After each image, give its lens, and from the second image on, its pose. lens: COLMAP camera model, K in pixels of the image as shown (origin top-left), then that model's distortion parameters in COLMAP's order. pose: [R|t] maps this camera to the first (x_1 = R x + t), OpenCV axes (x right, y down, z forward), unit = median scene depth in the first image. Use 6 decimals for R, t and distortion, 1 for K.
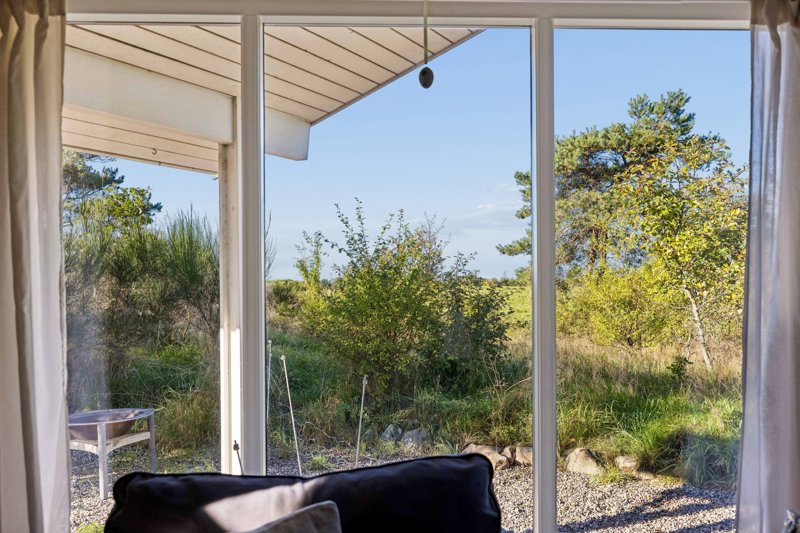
lens RADIAL K [[781.8, 0, 401.4], [0, 781.8, 286.0], [0, 0, 1]] dist [0.002234, 0.003767]
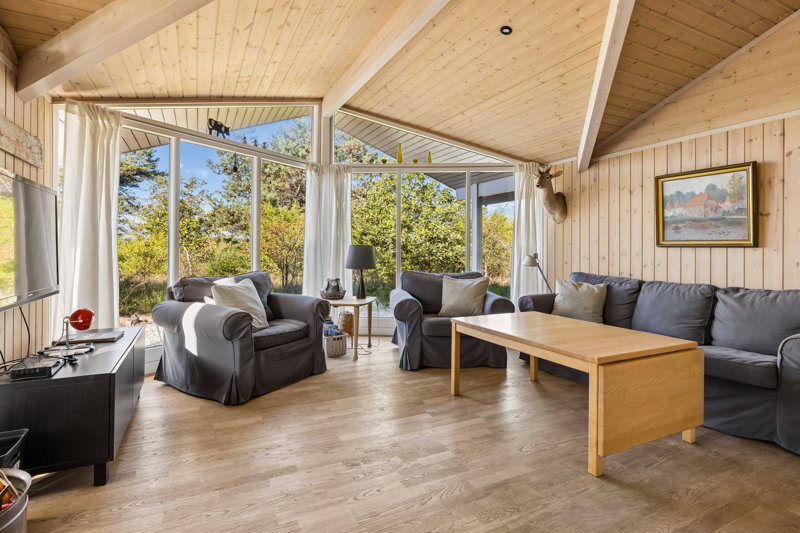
lens RADIAL K [[407.3, 0, 399.6], [0, 407.3, 247.2], [0, 0, 1]] dist [-0.000635, 0.000473]
pose [[0.581322, 0.019726, 0.813435, -0.165996], [-0.007734, 0.999795, -0.018718, 0.017869], [-0.813637, 0.004590, 0.581355, -0.106577]]
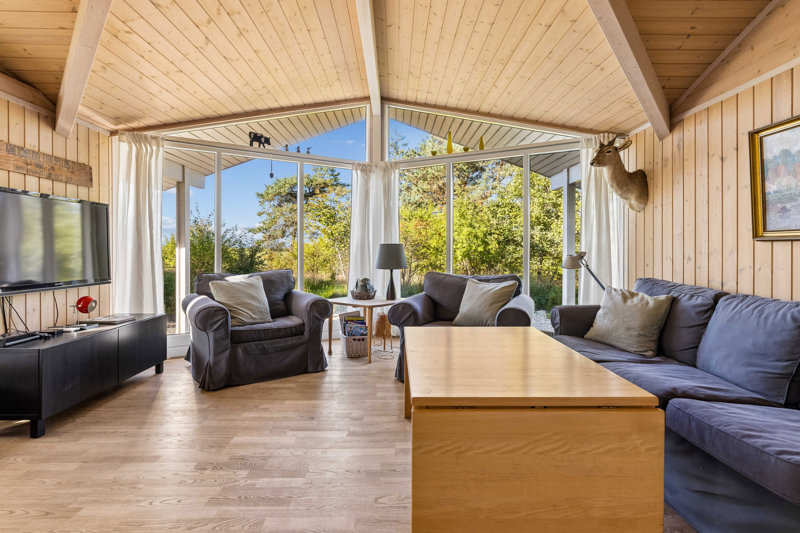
lens RADIAL K [[405.3, 0, 397.5], [0, 405.3, 249.6], [0, 0, 1]] dist [-0.000702, 0.000484]
pose [[0.877743, 0.011437, 0.478996, -0.060687], [-0.007557, 0.999921, -0.010027, 0.017791], [-0.479073, 0.005181, 0.877760, -0.166869]]
